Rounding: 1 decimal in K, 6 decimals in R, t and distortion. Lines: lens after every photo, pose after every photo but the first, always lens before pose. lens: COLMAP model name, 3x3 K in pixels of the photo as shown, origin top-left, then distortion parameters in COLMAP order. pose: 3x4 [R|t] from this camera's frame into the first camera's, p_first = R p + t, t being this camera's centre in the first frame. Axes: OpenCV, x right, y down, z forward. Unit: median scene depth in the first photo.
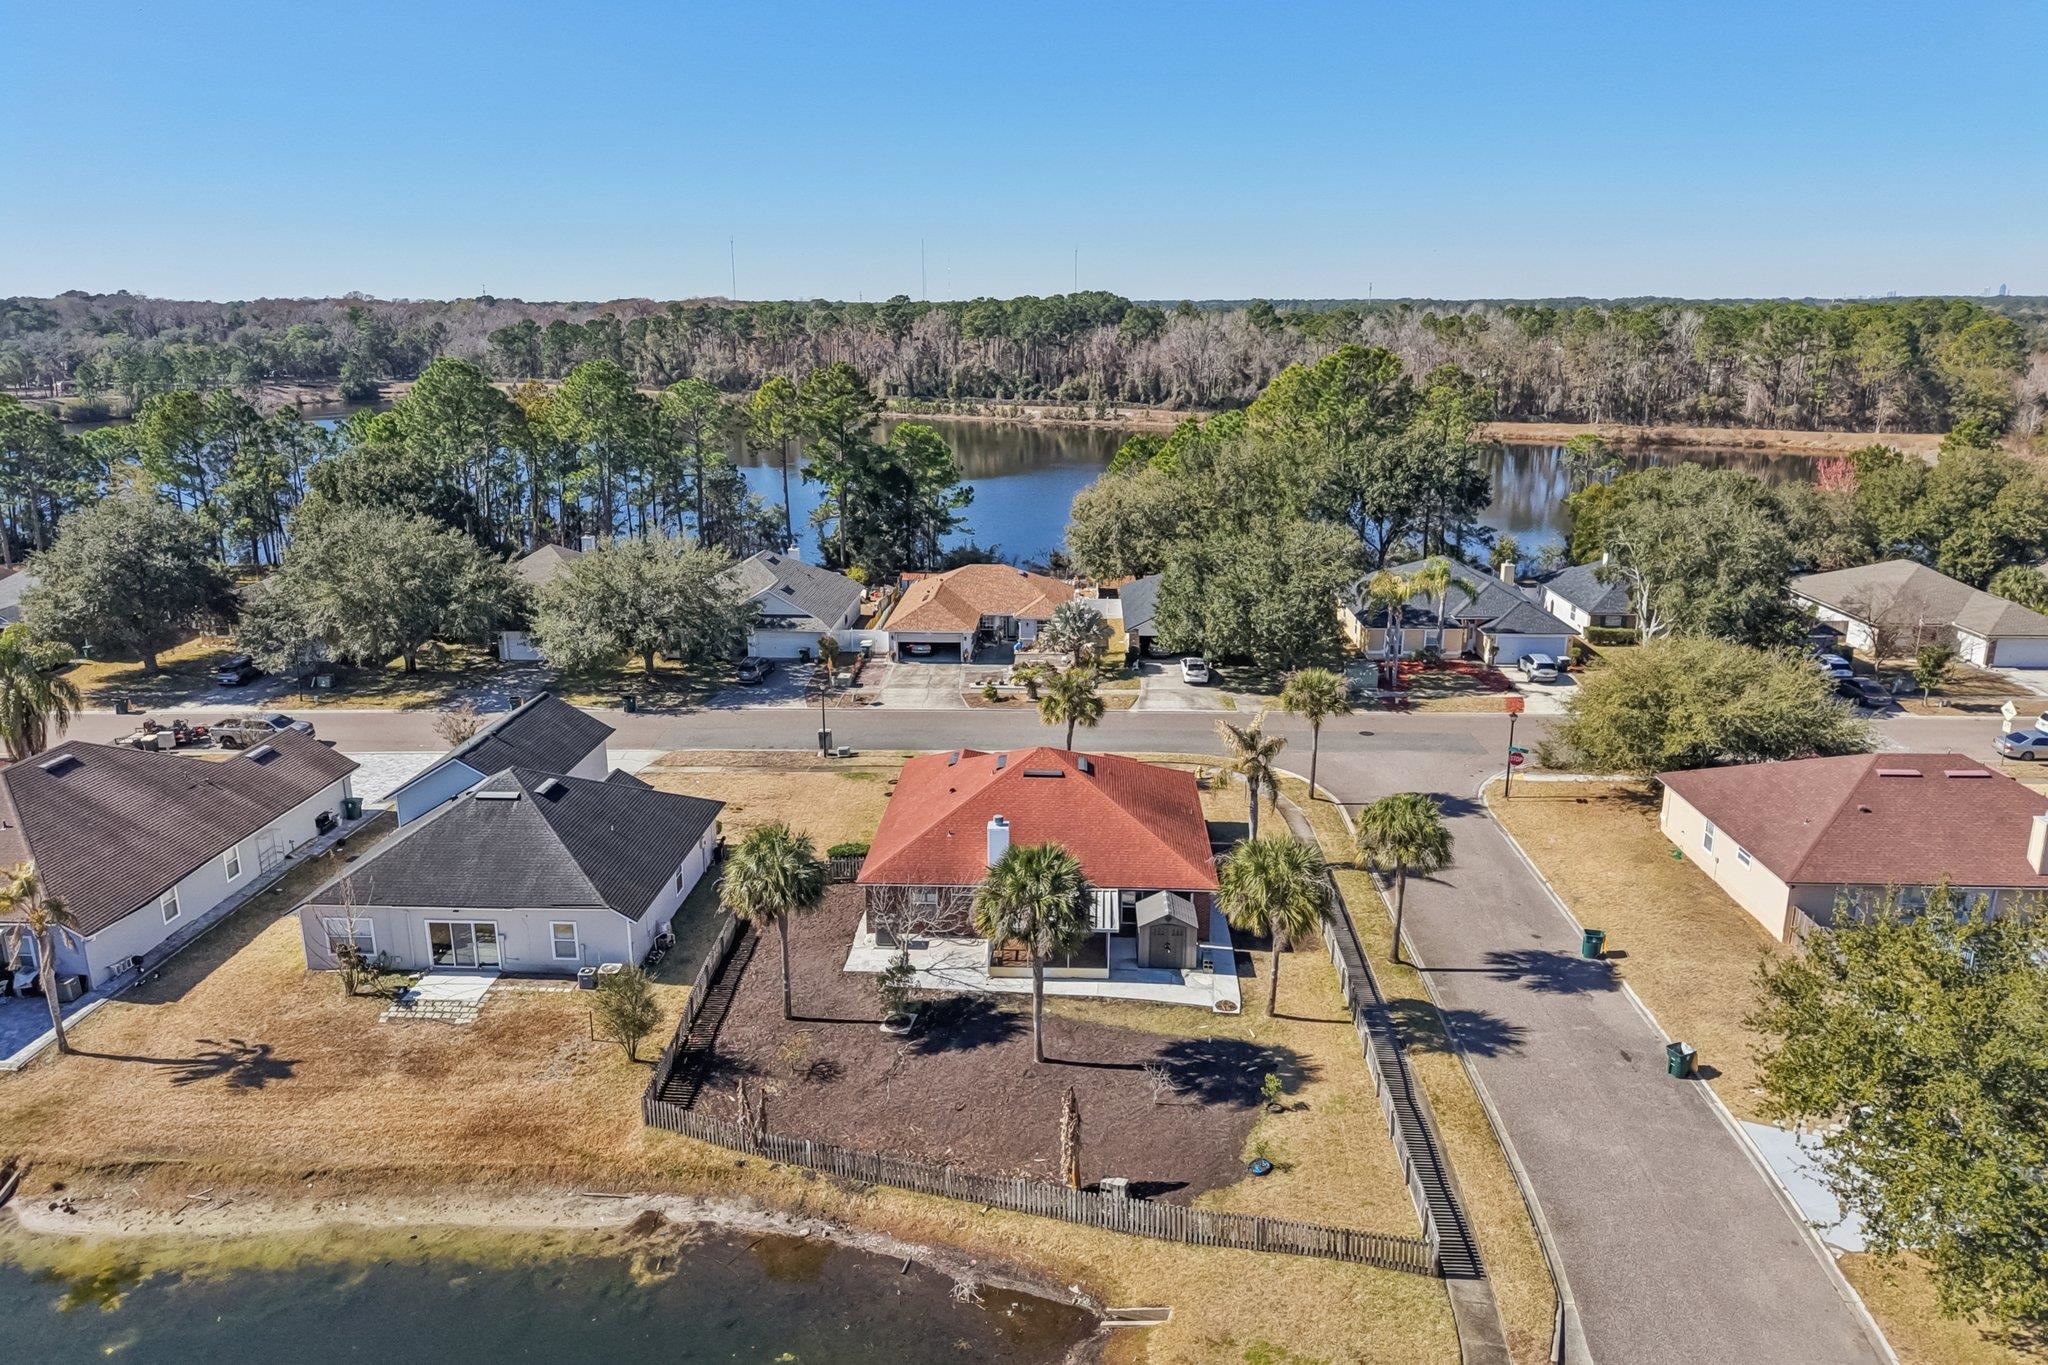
lens RADIAL K [[1388.7, 0, 1024.0], [0, 1388.7, 682.5], [0, 0, 1]] dist [0.037992, -0.048463]
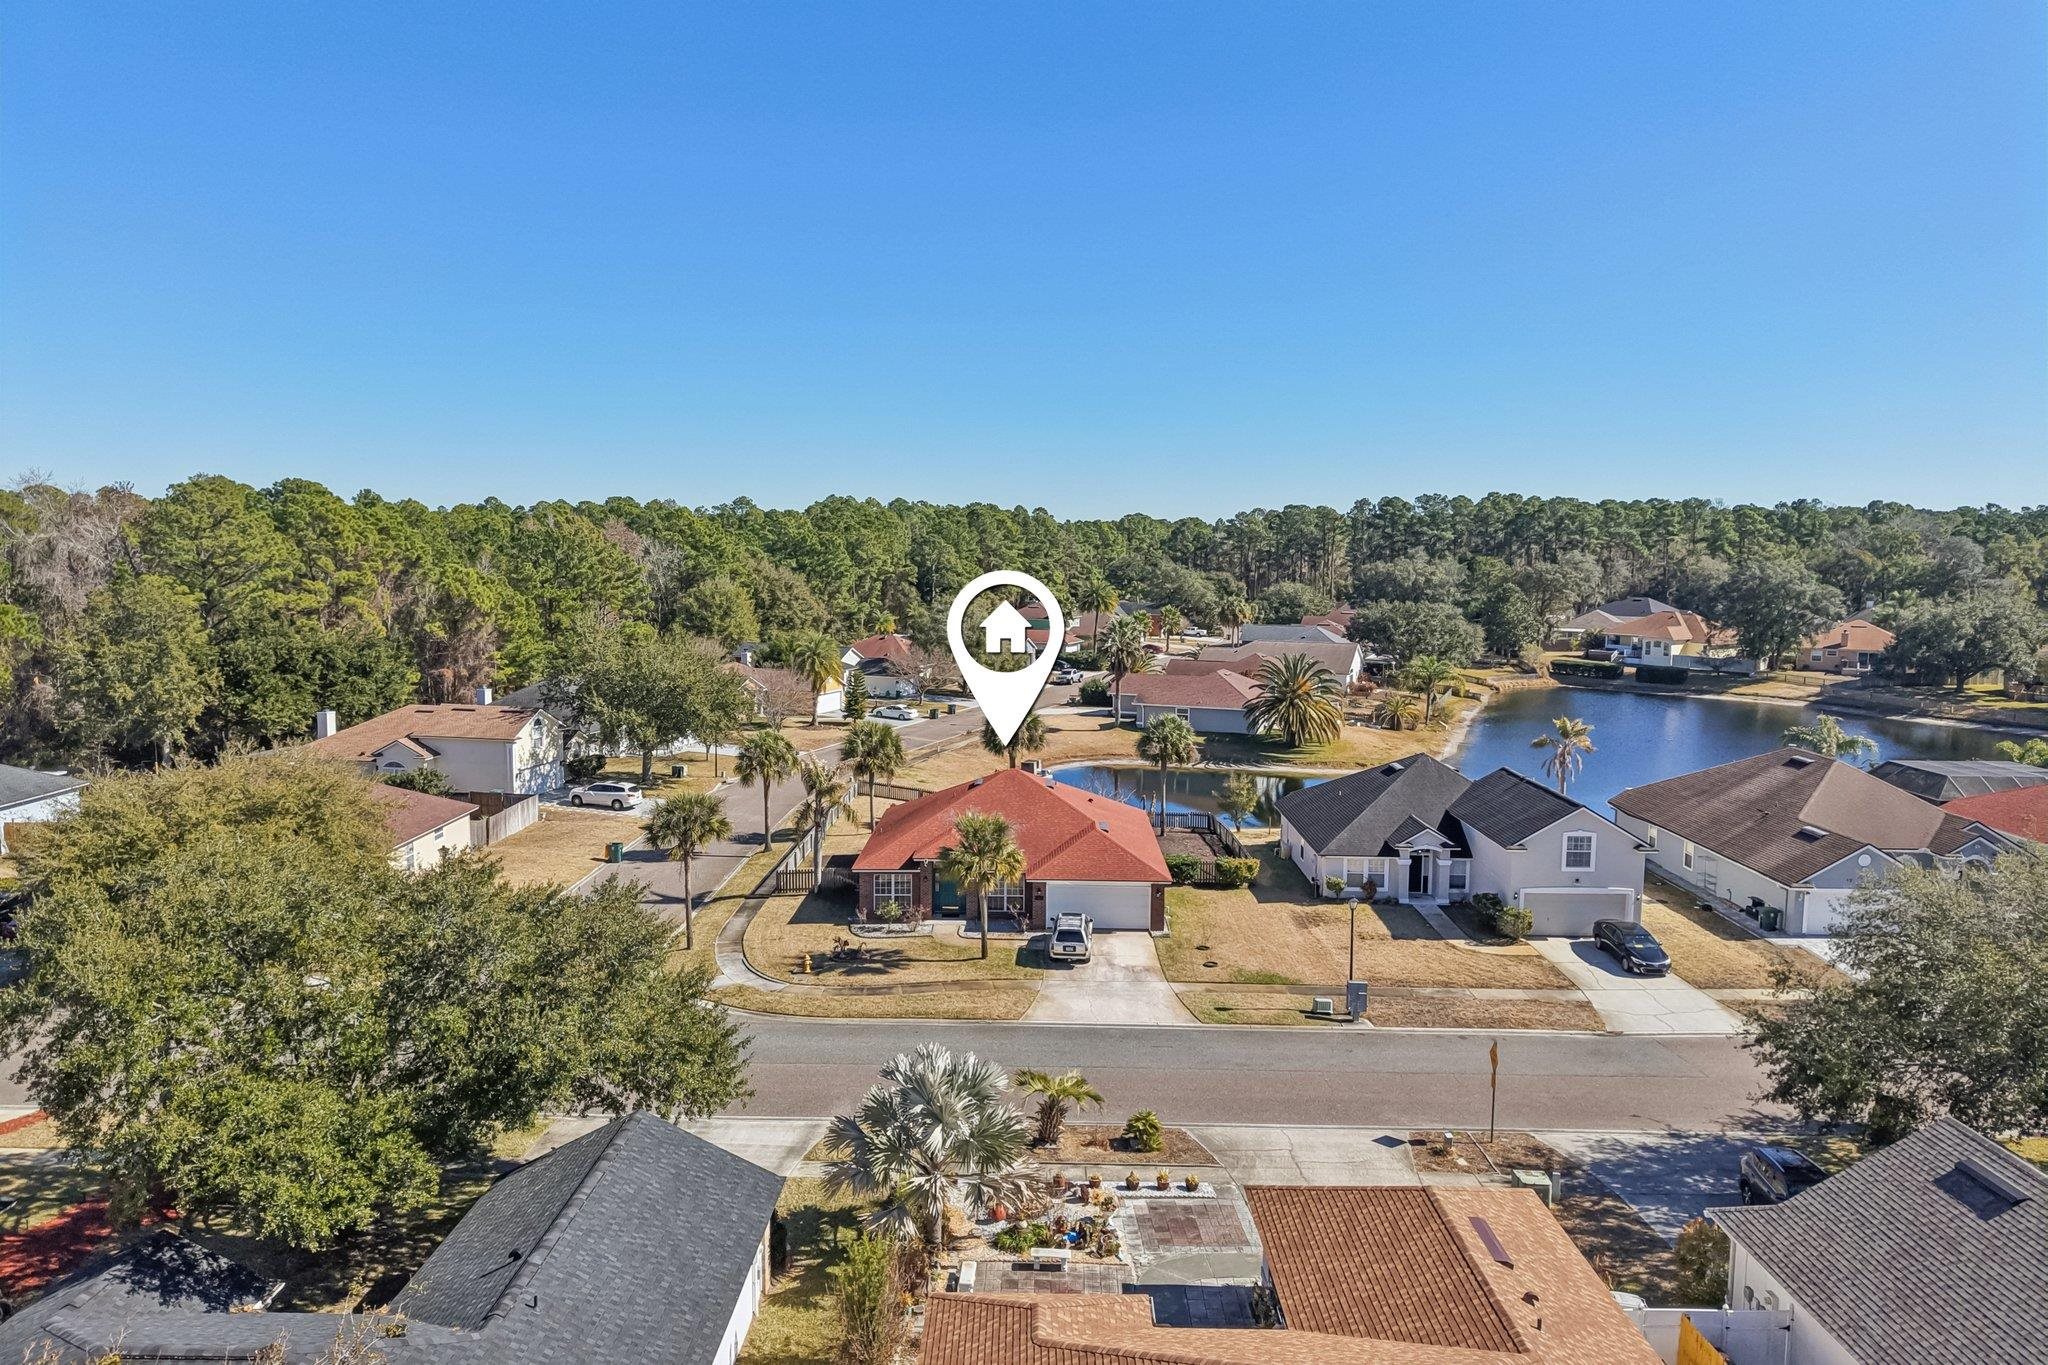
lens RADIAL K [[1358.6, 0, 1017.2], [0, 1358.6, 709.9], [0, 0, 1]] dist [0.087803, -0.130198]
pose [[-0.999524, -0.002090, -0.030773, 0.031814], [-0.013493, 0.926803, 0.375306, -0.287696], [0.027736, 0.375543, -0.926390, 1.374705]]
